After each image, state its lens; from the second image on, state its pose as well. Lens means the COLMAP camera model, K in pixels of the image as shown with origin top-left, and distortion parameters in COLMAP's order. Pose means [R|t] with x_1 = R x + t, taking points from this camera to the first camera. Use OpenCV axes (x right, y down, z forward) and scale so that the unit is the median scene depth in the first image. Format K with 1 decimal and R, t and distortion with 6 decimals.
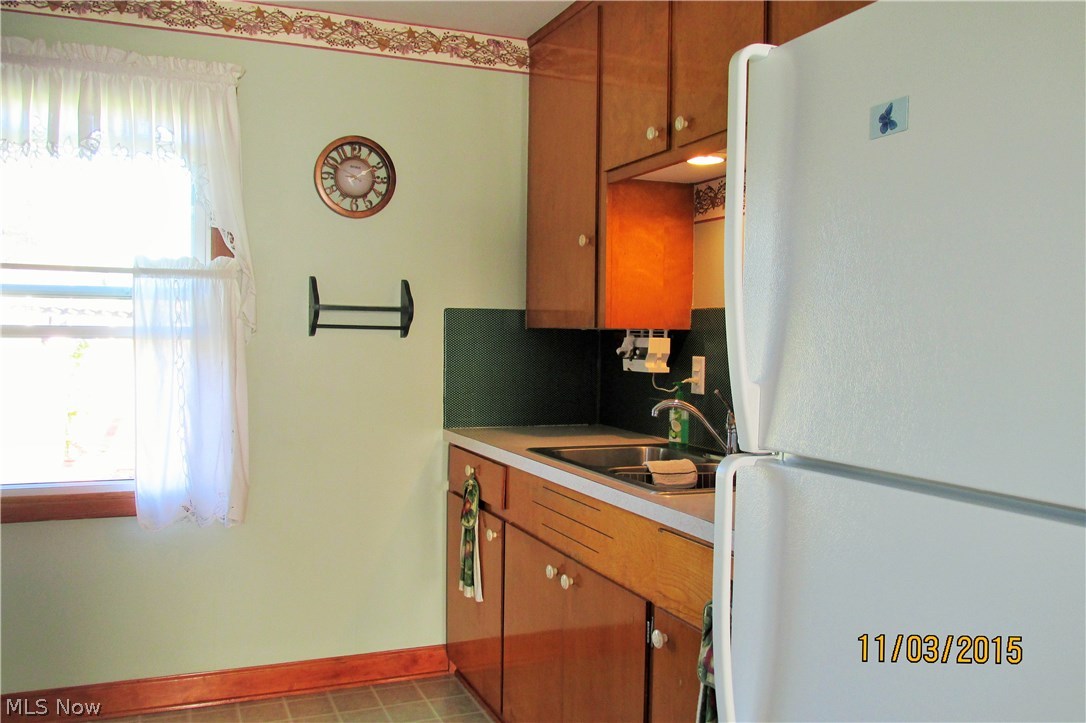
lens RADIAL K [[915.9, 0, 543.0], [0, 915.9, 361.5], [0, 0, 1]] dist [-0.004596, -0.011552]
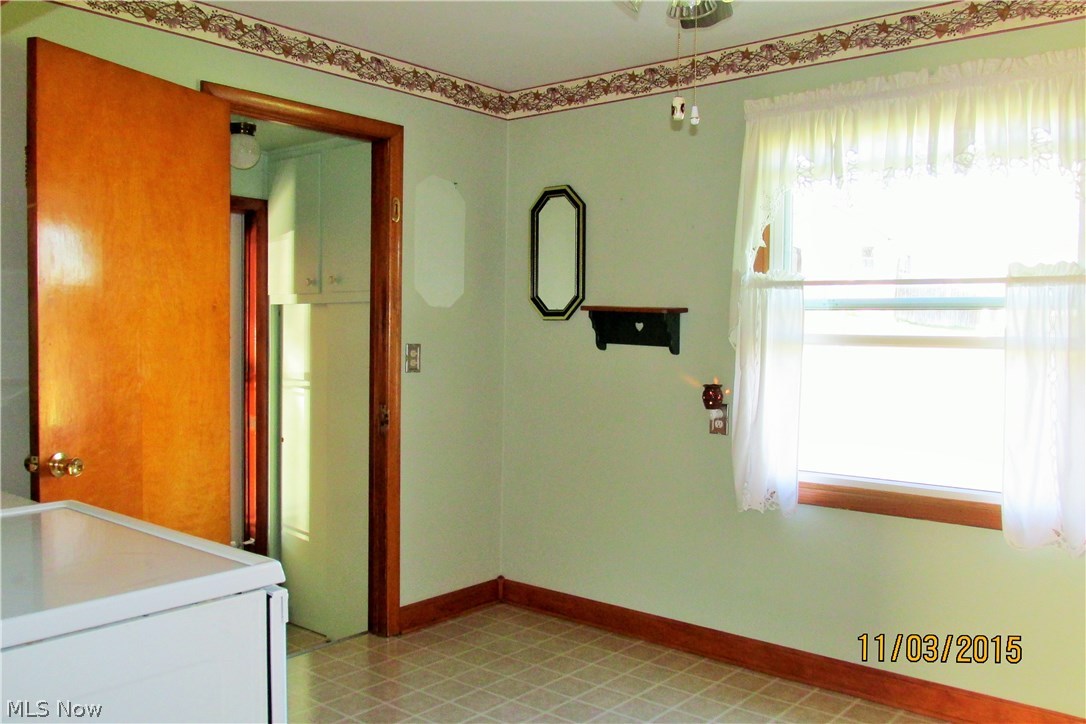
lens RADIAL K [[946.2, 0, 543.0], [0, 946.2, 362.0], [0, 0, 1]] dist [-0.004151, -0.010822]
pose [[0.466731, 0.023720, -0.884081, 0.222014], [-0.036230, 0.999314, 0.007685, -0.001115], [0.883657, 0.028444, 0.467270, 0.091512]]
